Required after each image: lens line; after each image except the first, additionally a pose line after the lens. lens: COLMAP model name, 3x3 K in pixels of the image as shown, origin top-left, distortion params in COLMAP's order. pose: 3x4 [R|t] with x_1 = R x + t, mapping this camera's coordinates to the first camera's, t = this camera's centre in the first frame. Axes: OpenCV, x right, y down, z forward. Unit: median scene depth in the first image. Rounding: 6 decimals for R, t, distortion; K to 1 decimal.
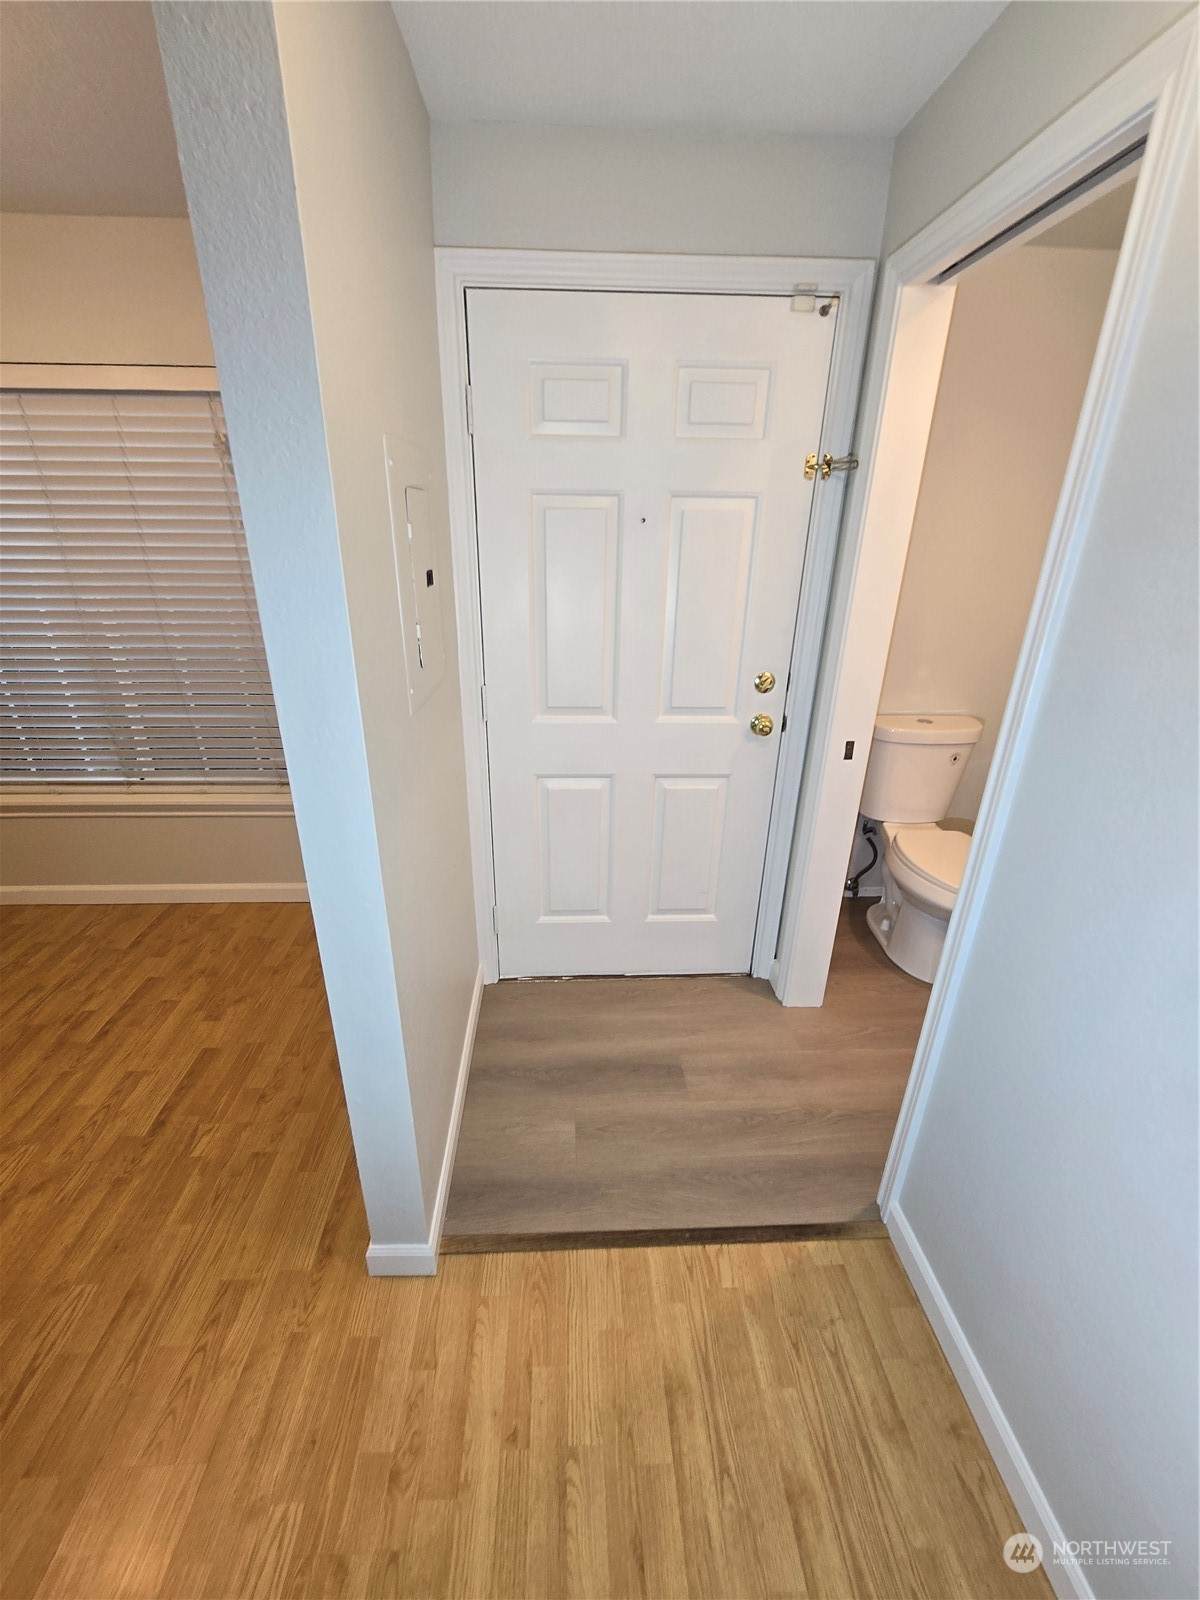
lens RADIAL K [[660.2, 0, 594.1], [0, 660.2, 799.2], [0, 0, 1]] dist [-0.000992, -0.000149]
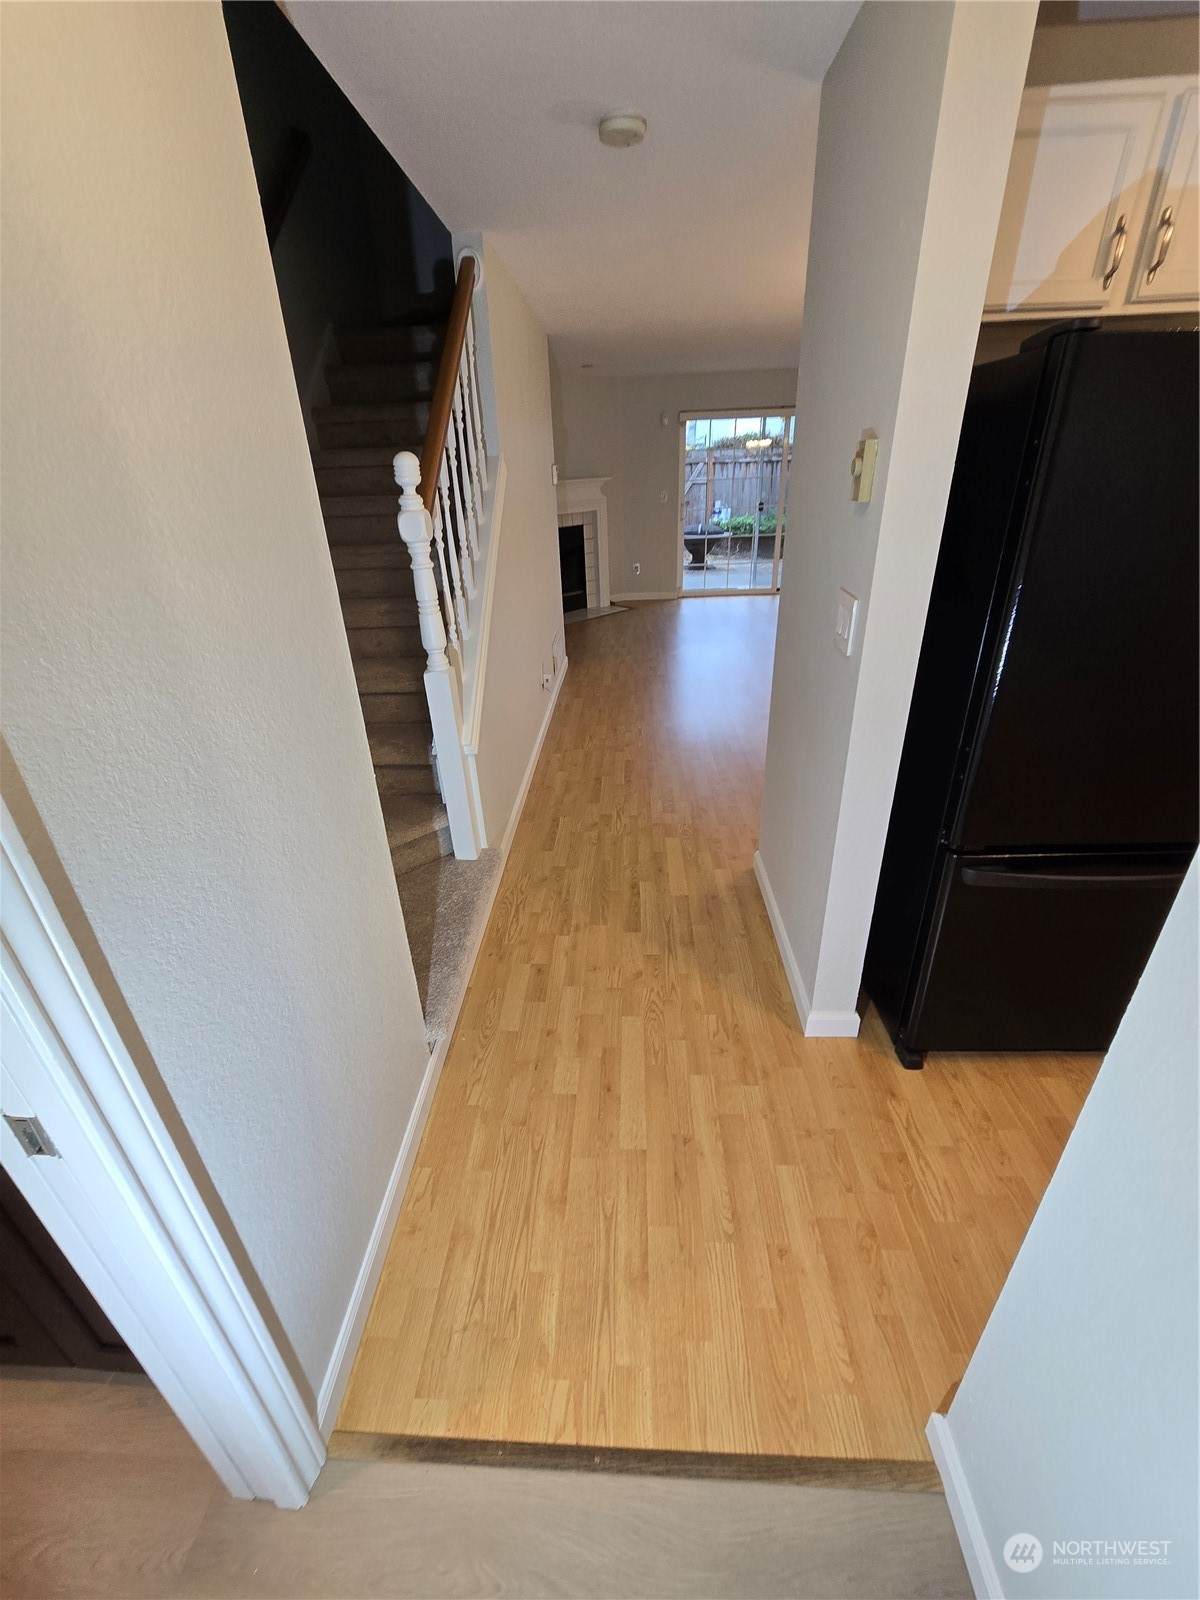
lens RADIAL K [[660.2, 0, 598.8], [0, 660.2, 795.5], [0, 0, 1]] dist [-0.000992, -0.000149]
pose [[-0.995500, -0.014434, 0.093660, 0.097232], [0.062363, 0.644384, 0.762155, -0.445890], [-0.071354, 0.764565, -0.640584, 1.079145]]
